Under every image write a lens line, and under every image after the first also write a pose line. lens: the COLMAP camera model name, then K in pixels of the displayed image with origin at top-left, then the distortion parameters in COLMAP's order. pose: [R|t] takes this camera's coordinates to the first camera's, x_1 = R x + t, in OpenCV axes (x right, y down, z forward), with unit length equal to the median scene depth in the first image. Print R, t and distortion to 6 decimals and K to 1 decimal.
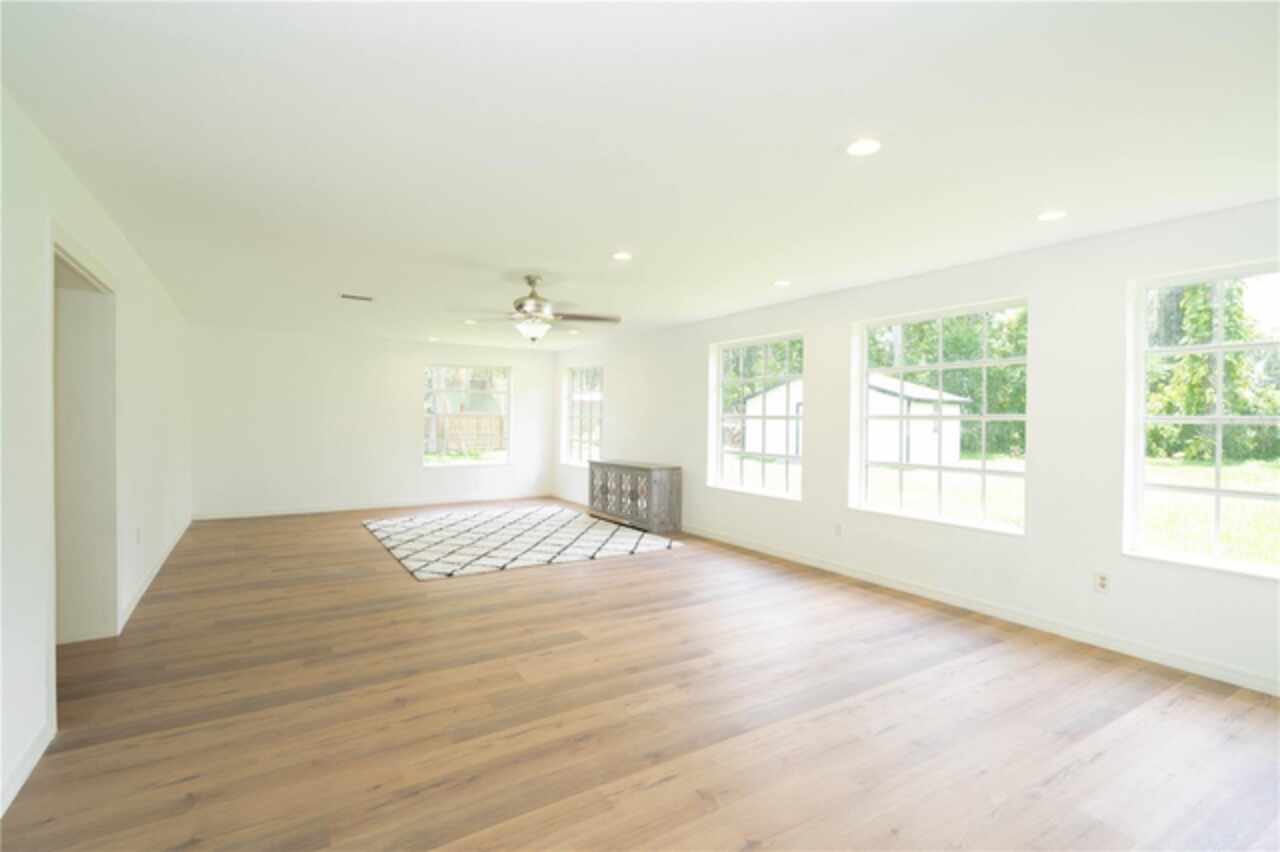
lens RADIAL K [[571.5, 0, 640.4], [0, 571.5, 427.1], [0, 0, 1]] dist [0.001851, 0.000208]
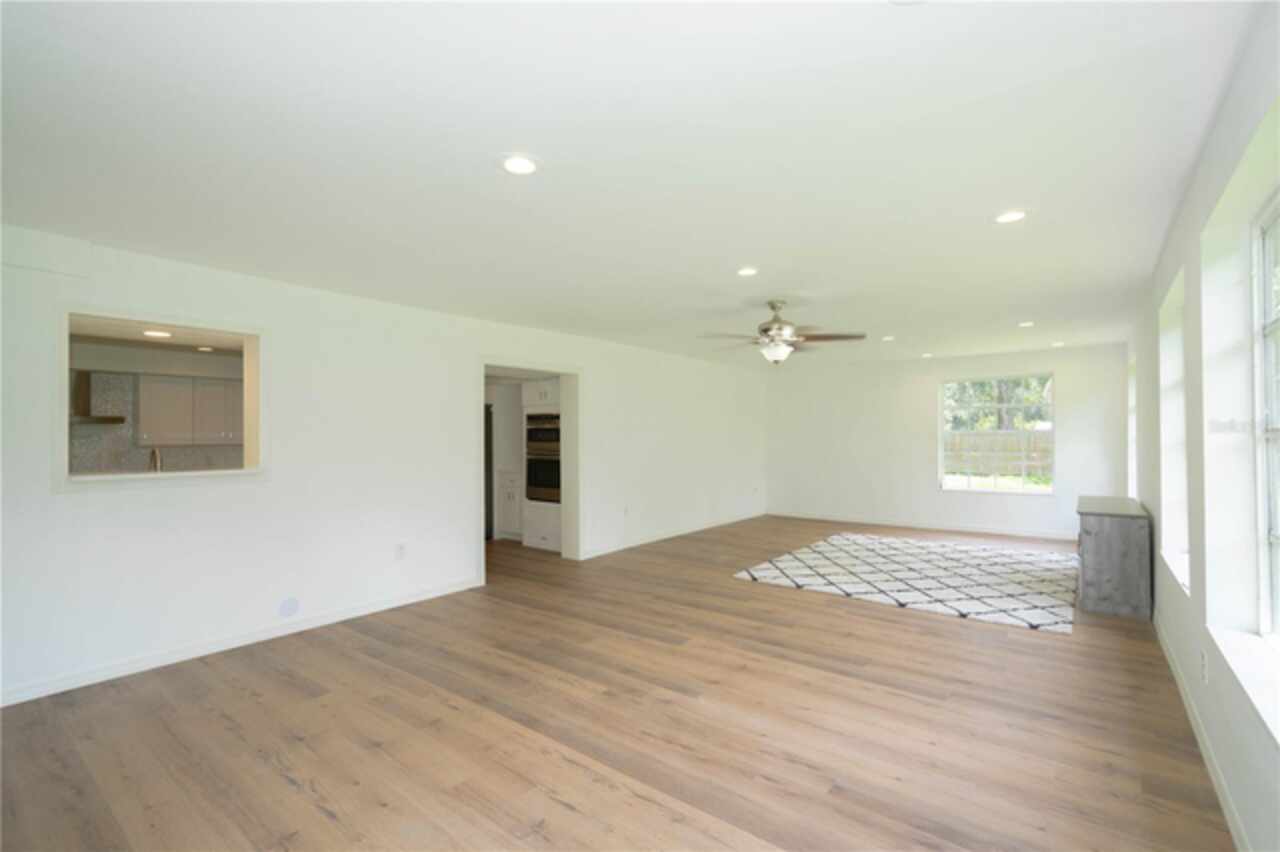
lens RADIAL K [[556.8, 0, 645.4], [0, 556.8, 464.4], [0, 0, 1]] dist [0.003114, 0.000402]
pose [[0.370718, 0.035816, -0.928055, 0.817095], [-0.004298, 0.999312, 0.036849, -0.012175], [0.928736, -0.009672, 0.370616, 0.528992]]
